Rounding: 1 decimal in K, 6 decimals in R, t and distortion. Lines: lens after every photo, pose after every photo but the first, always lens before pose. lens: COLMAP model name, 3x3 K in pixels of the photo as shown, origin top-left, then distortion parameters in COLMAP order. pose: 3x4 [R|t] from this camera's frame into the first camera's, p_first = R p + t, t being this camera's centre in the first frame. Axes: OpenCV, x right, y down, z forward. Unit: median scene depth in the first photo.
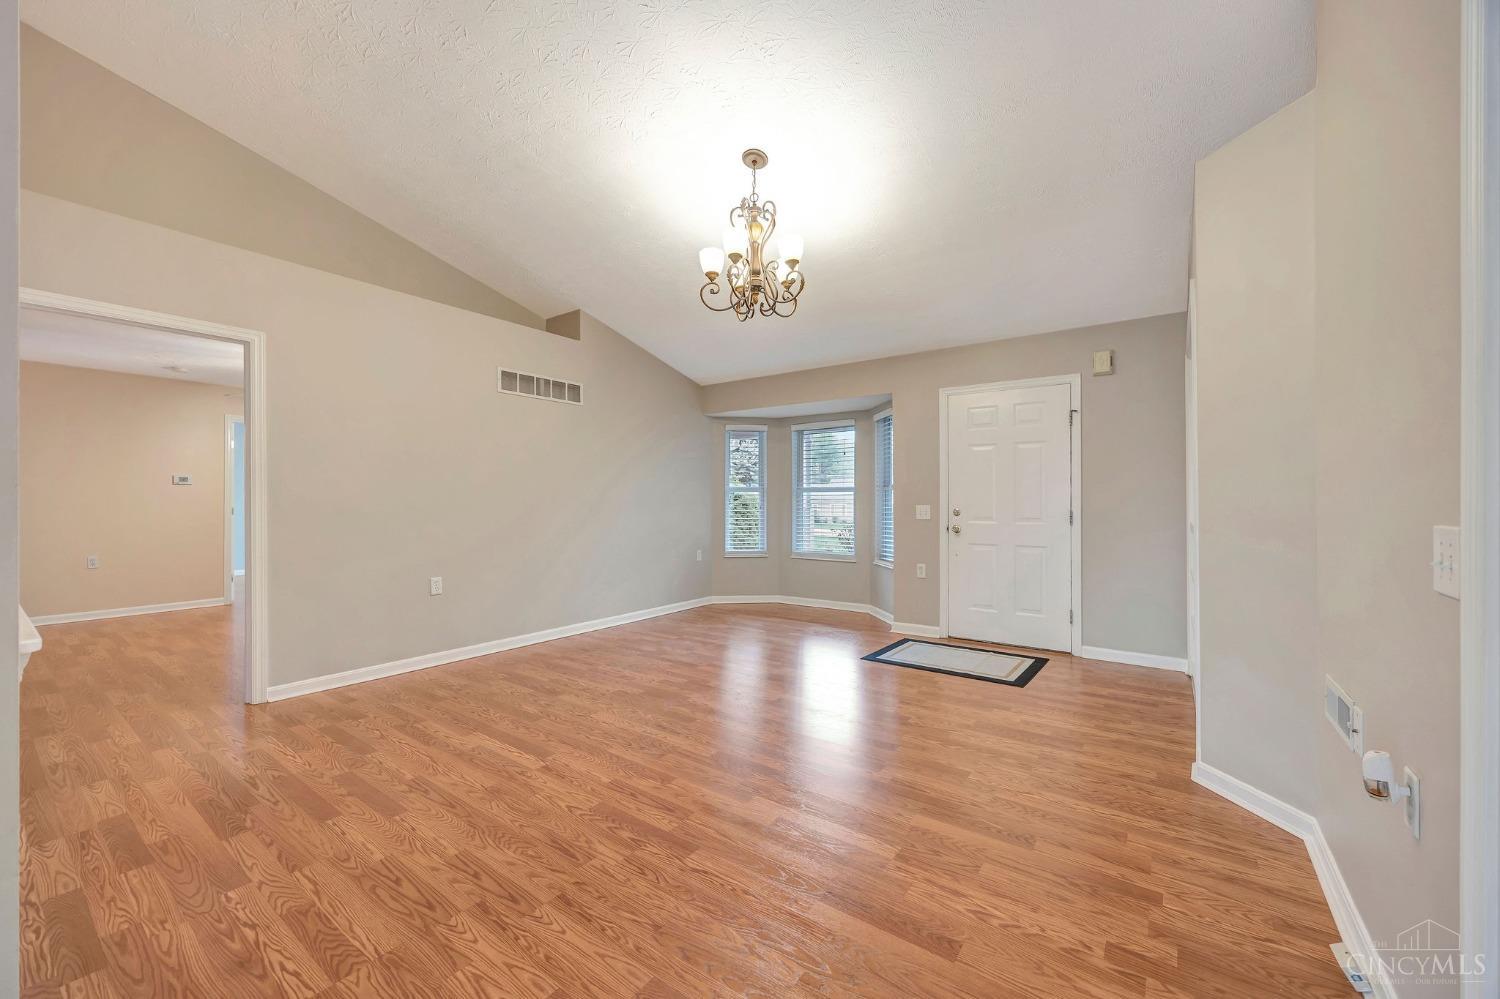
lens RADIAL K [[569.6, 0, 748.0], [0, 569.6, 502.6], [0, 0, 1]] dist [-0.001567, -0.000117]
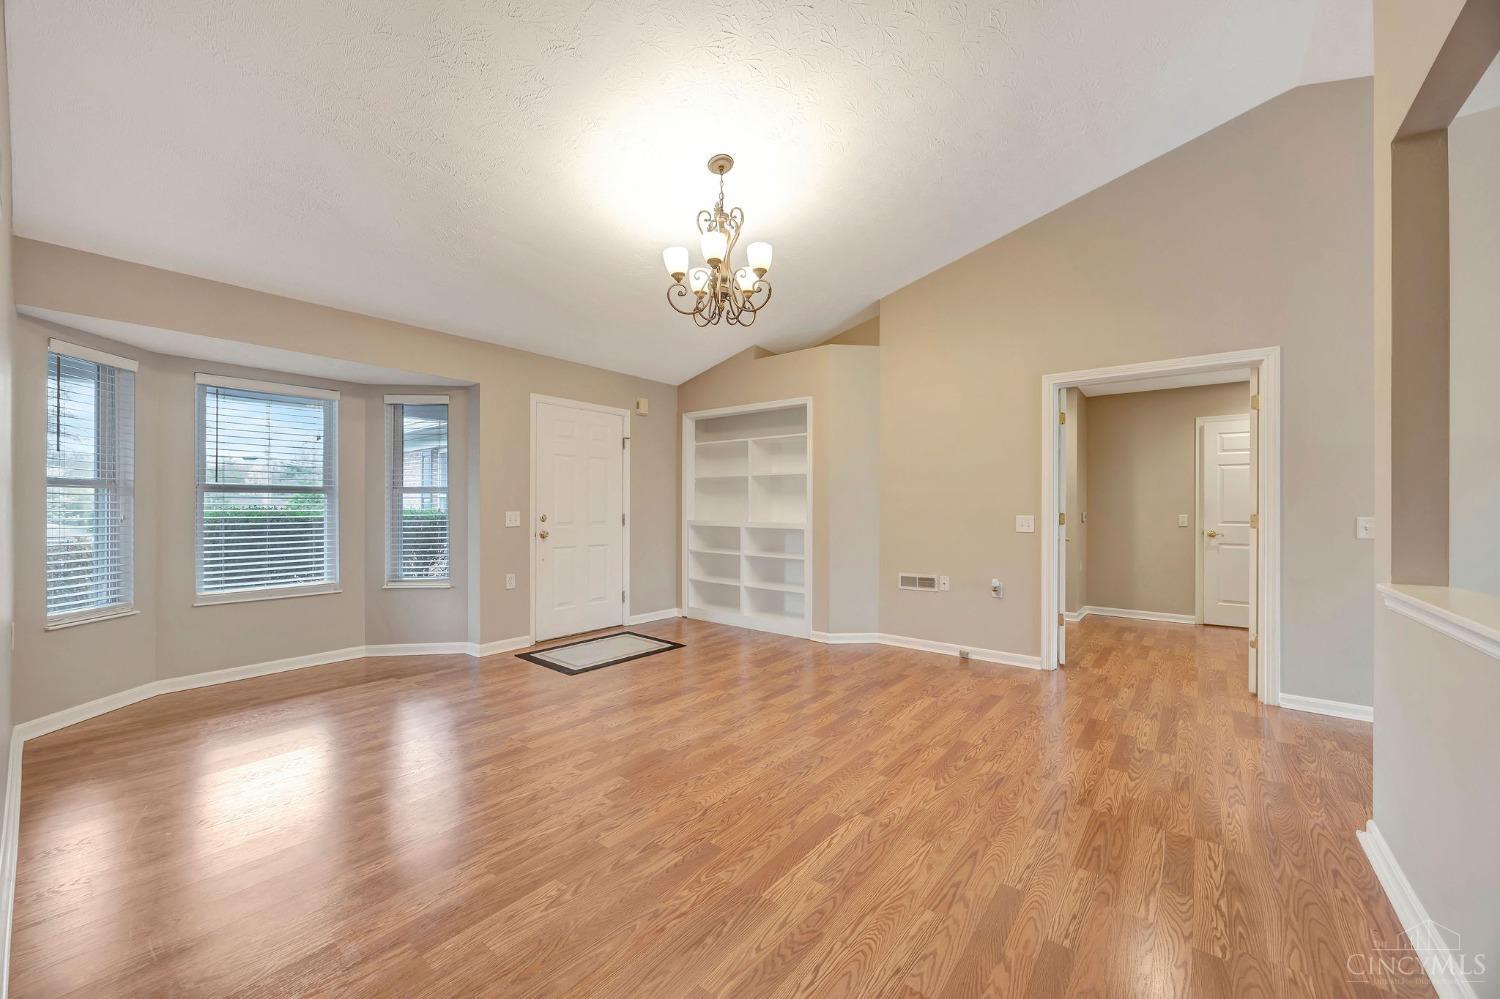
lens RADIAL K [[569.6, 0, 747.1], [0, 569.6, 504.6], [0, 0, 1]] dist [-0.001567, -0.000117]
pose [[0.053598, 0.007401, 0.998535, -1.347069], [-0.000781, 0.999973, -0.007370, 0.000365], [-0.998562, -0.000385, 0.053602, 1.236301]]
